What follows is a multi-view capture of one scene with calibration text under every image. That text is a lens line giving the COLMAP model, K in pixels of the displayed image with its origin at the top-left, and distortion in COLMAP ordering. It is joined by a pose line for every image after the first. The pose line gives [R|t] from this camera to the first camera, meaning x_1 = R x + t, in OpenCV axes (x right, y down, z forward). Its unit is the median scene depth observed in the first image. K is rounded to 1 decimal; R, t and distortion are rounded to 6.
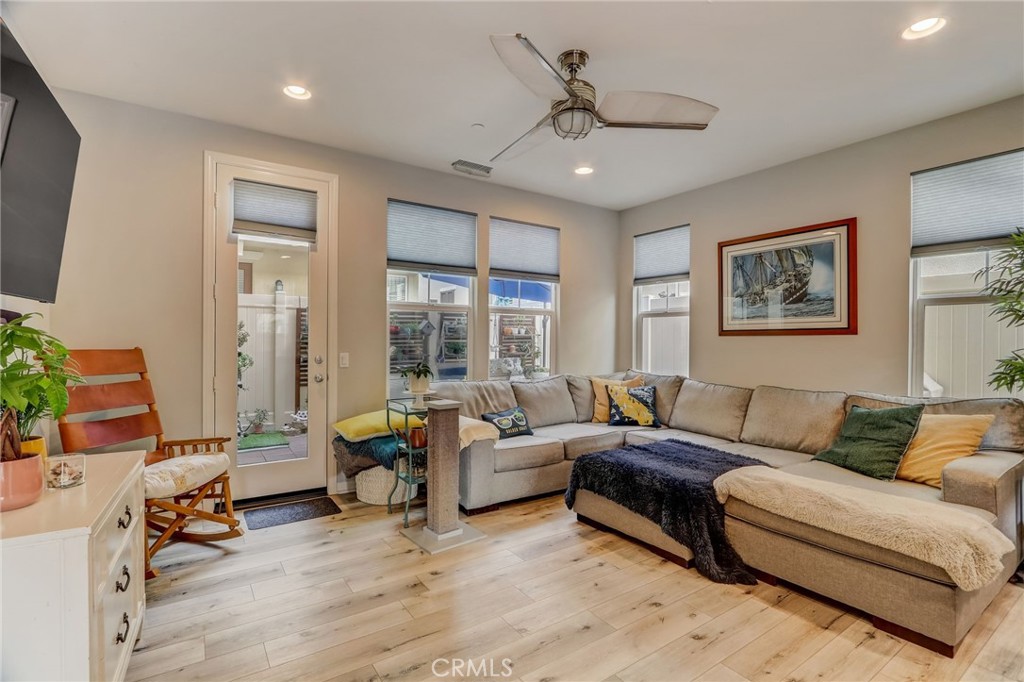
lens RADIAL K [[474.6, 0, 505.0], [0, 474.6, 341.8], [0, 0, 1]] dist [-0.012337, 0.001586]
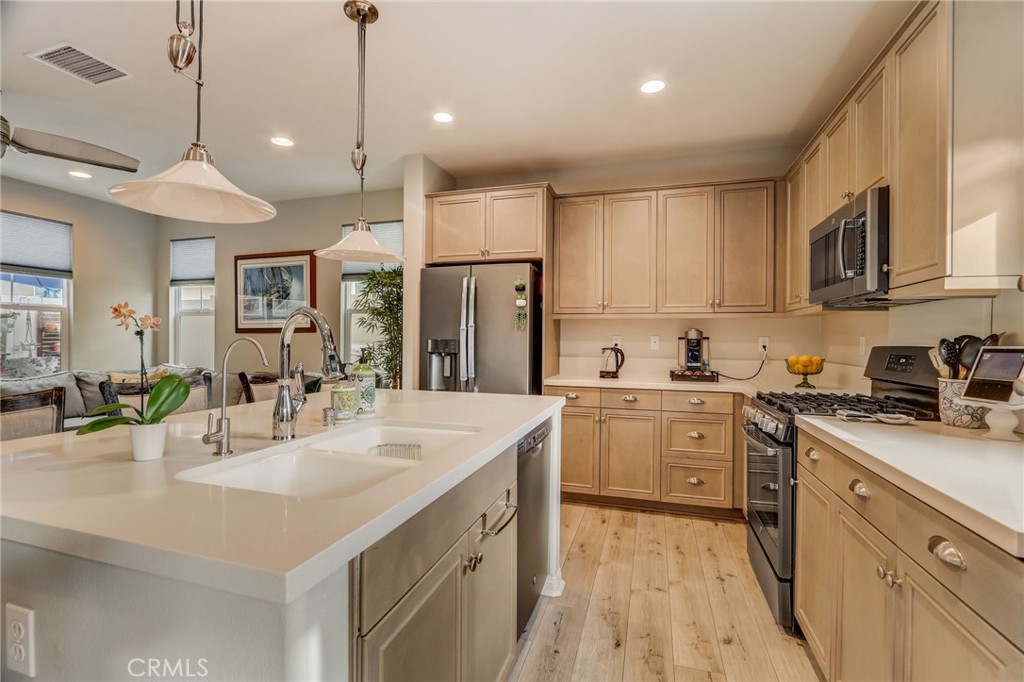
lens RADIAL K [[474.6, 0, 501.7], [0, 474.6, 339.8], [0, 0, 1]] dist [-0.012337, 0.001586]
pose [[0.788961, -0.004608, 0.614426, 0.275390], [0.003736, 0.999989, 0.002702, 0.004562], [-0.614432, 0.000164, 0.788970, -0.413459]]
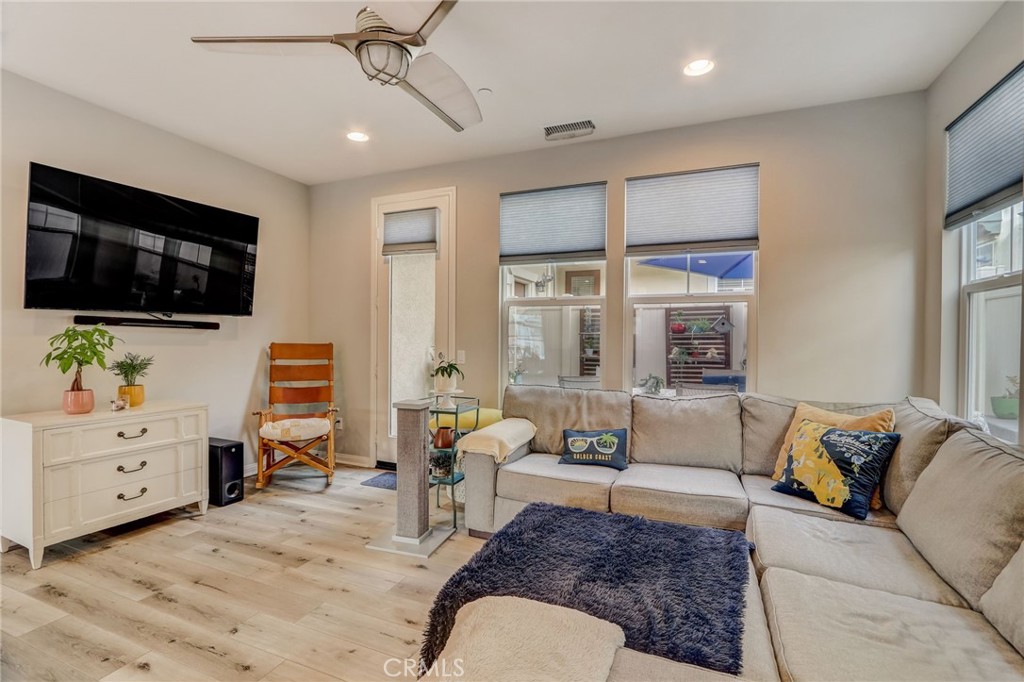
lens RADIAL K [[473.0, 0, 496.3], [0, 473.0, 343.6], [0, 0, 1]] dist [-0.017161, 0.003714]
pose [[0.543122, 0.008904, -0.839606, 0.570969], [-0.007872, 0.999954, 0.005513, 0.001685], [0.839617, 0.003615, 0.543167, 0.462428]]
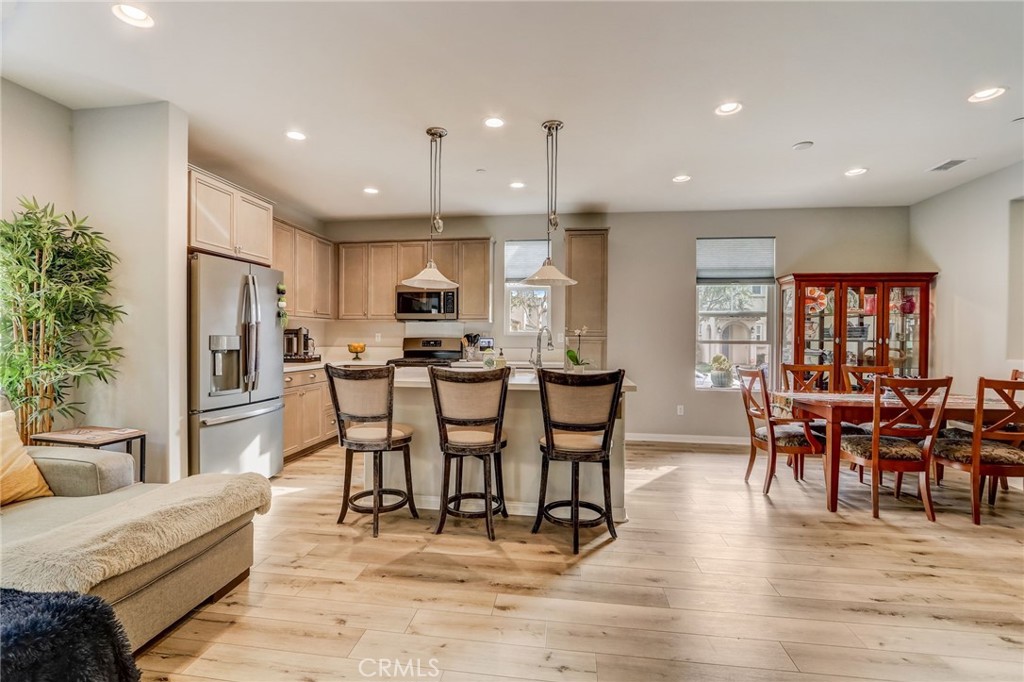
lens RADIAL K [[474.6, 0, 500.9], [0, 474.6, 341.7], [0, 0, 1]] dist [-0.012337, 0.001586]
pose [[-0.736245, -0.019419, 0.676437, -0.200265], [-0.006991, 0.999753, 0.021092, -0.004506], [-0.676679, 0.010800, -0.736199, 0.678197]]
